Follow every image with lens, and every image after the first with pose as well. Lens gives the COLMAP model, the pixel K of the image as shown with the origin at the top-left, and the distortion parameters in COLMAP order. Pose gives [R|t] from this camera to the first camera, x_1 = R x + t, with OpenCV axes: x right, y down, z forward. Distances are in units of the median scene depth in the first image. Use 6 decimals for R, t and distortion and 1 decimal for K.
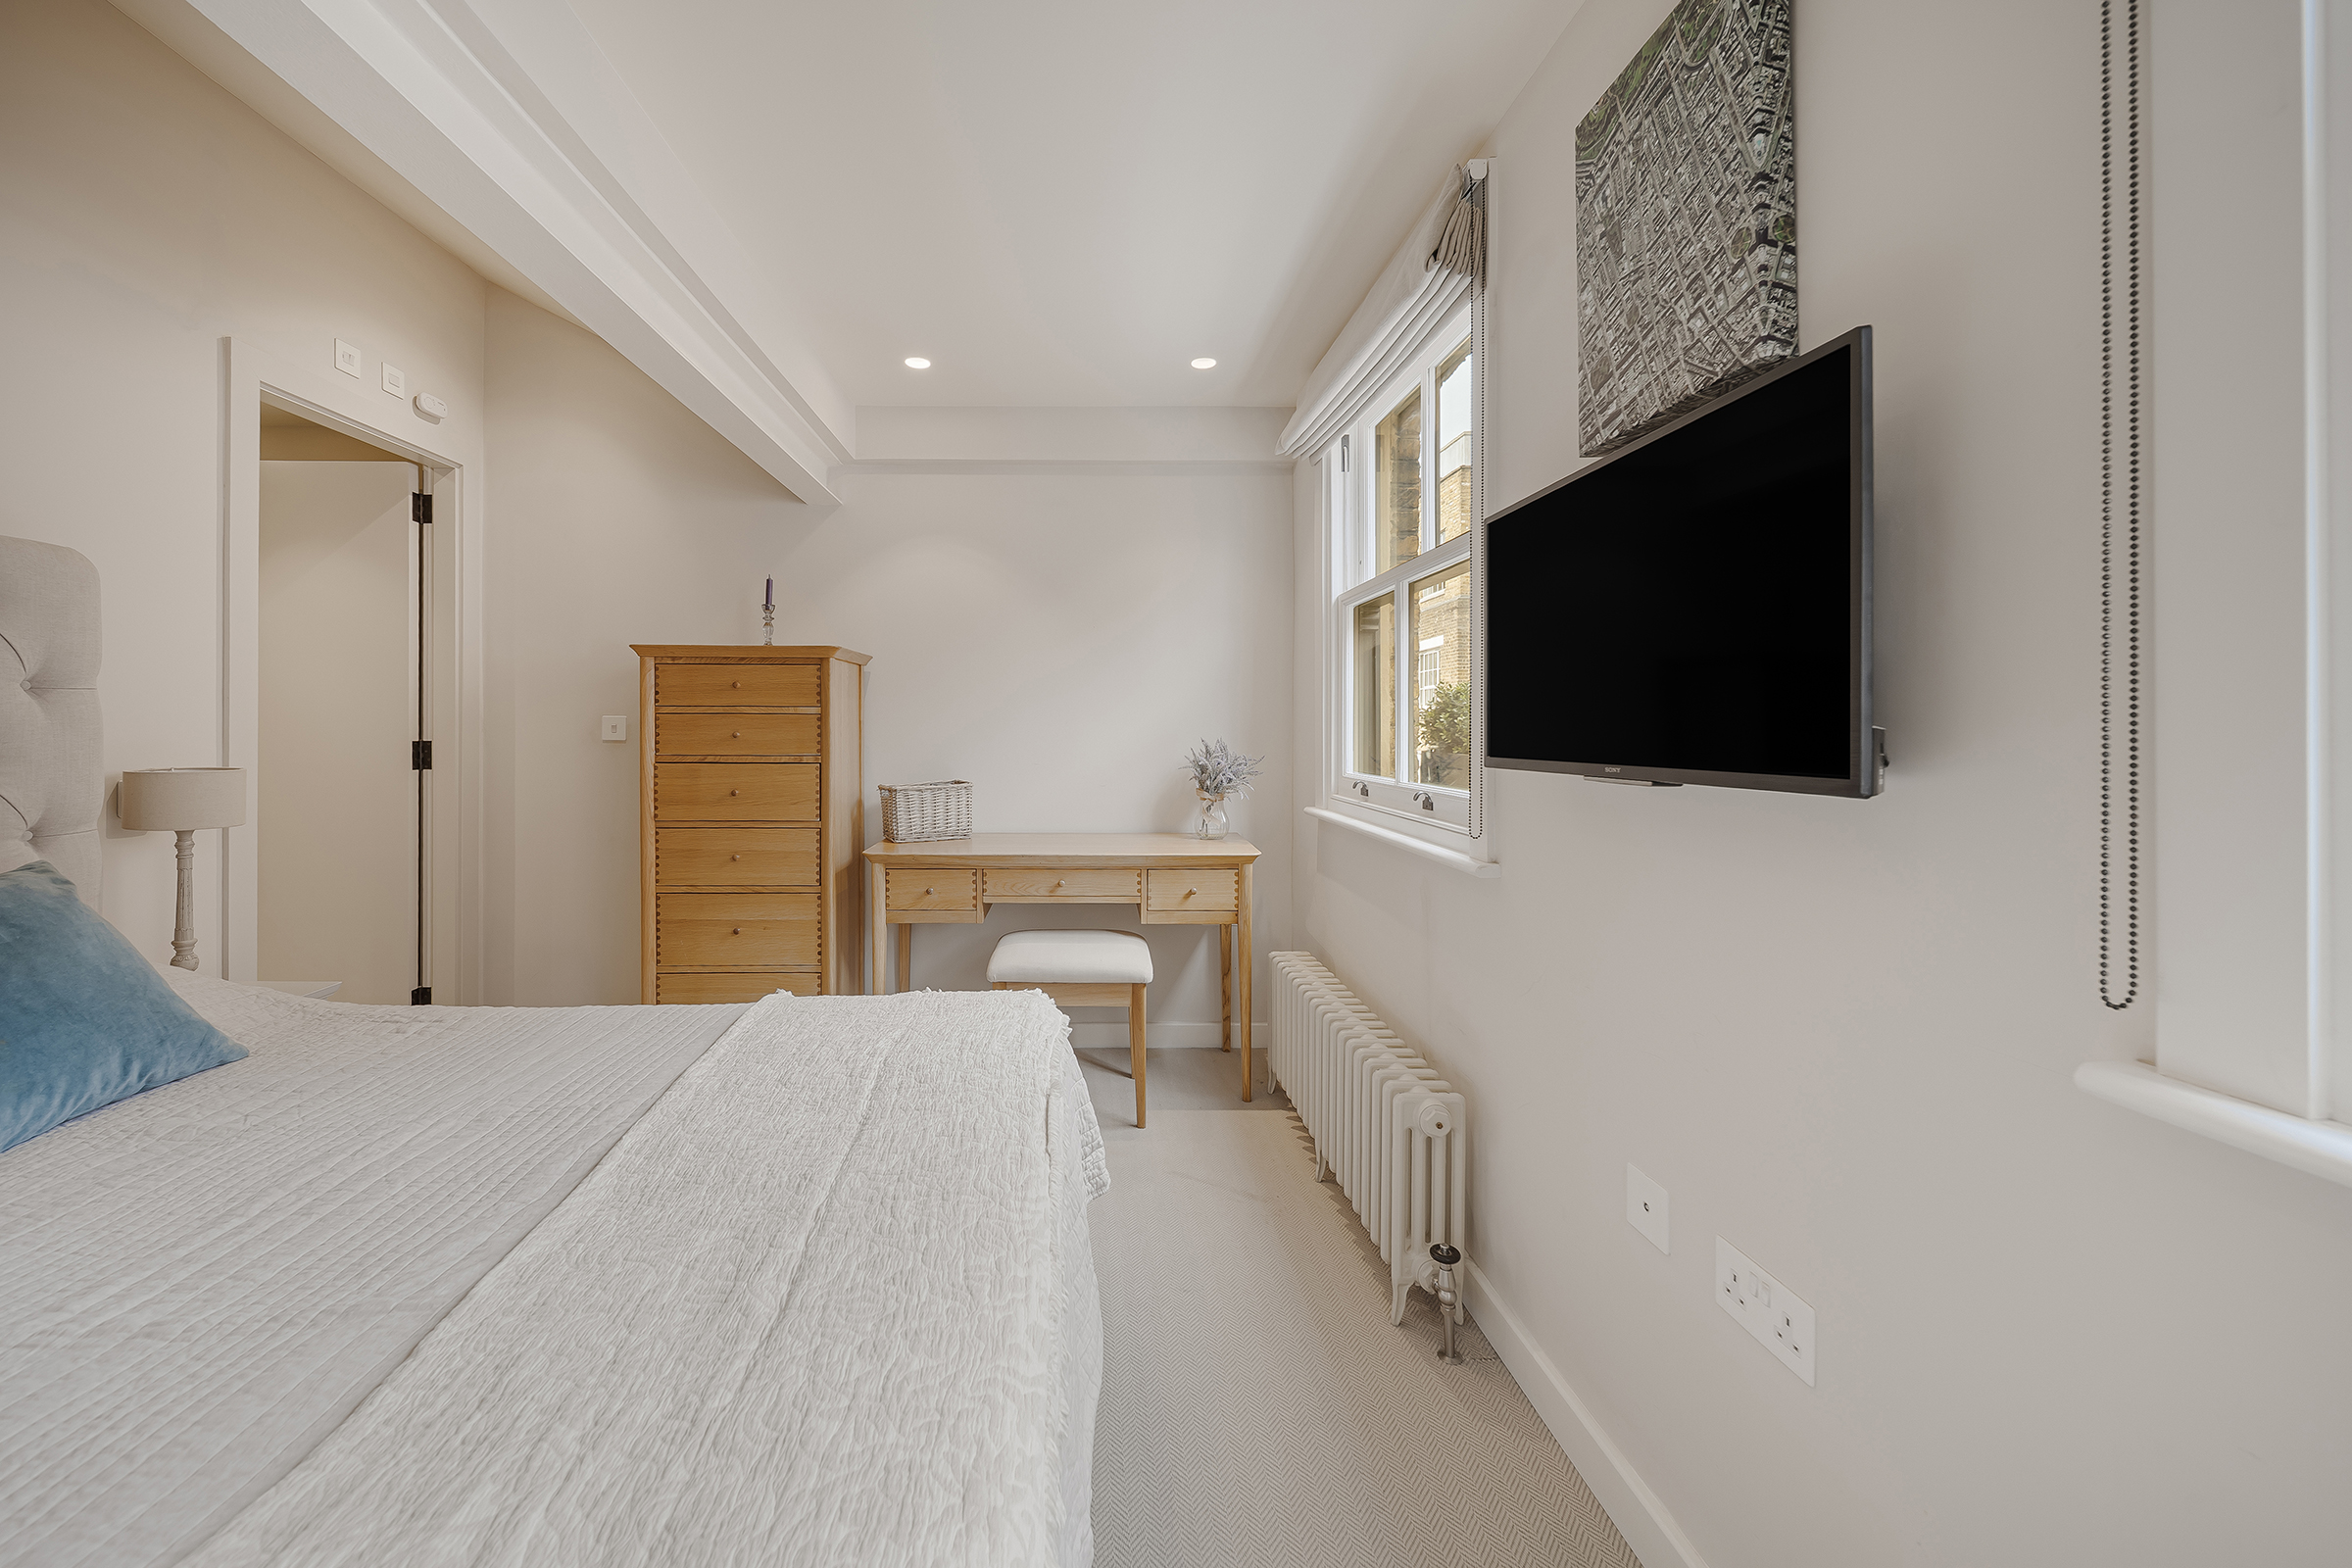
lens RADIAL K [[865.5, 0, 1046.5], [0, 865.5, 730.8], [0, 0, 1]] dist [-0.001560, -0.000172]
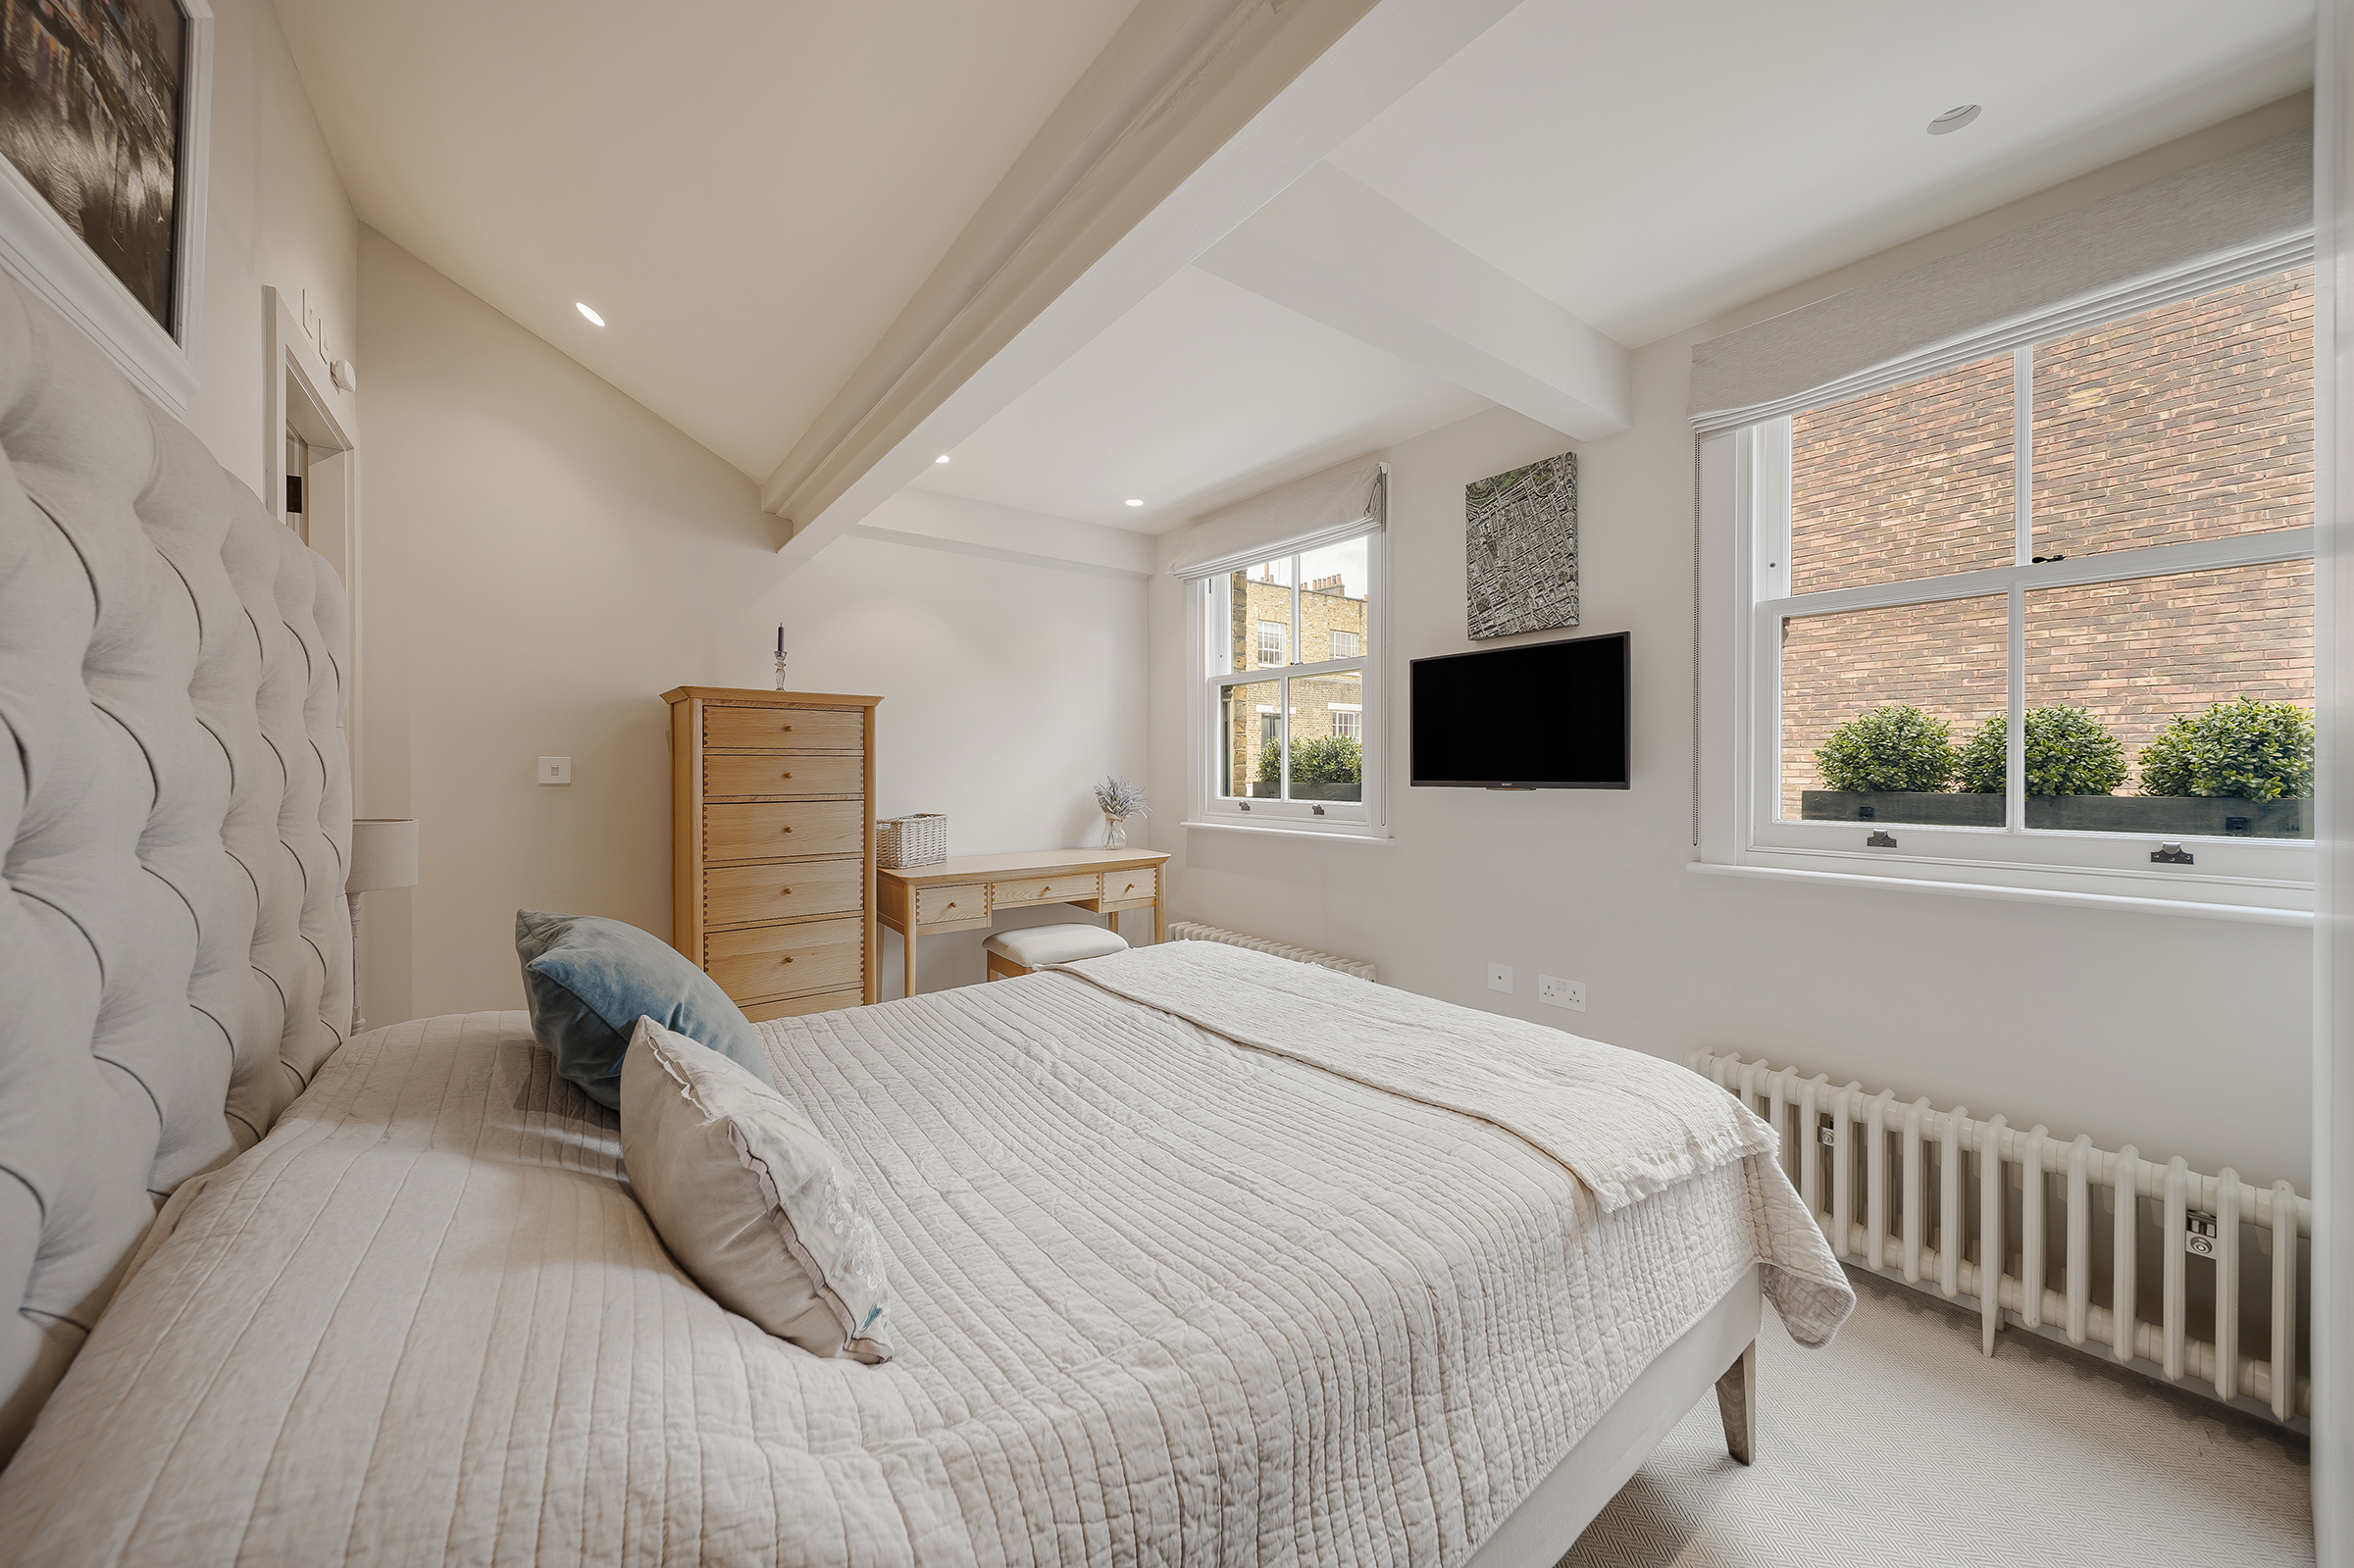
lens RADIAL K [[833.3, 0, 1166.9], [0, 833.3, 780.0], [0, 0, 1]] dist [-0.001655, -0.000554]
pose [[0.798412, -0.013609, 0.601958, -0.607988], [0.005845, 0.999873, 0.014853, -0.002319], [-0.602084, -0.008340, 0.798390, -0.100506]]
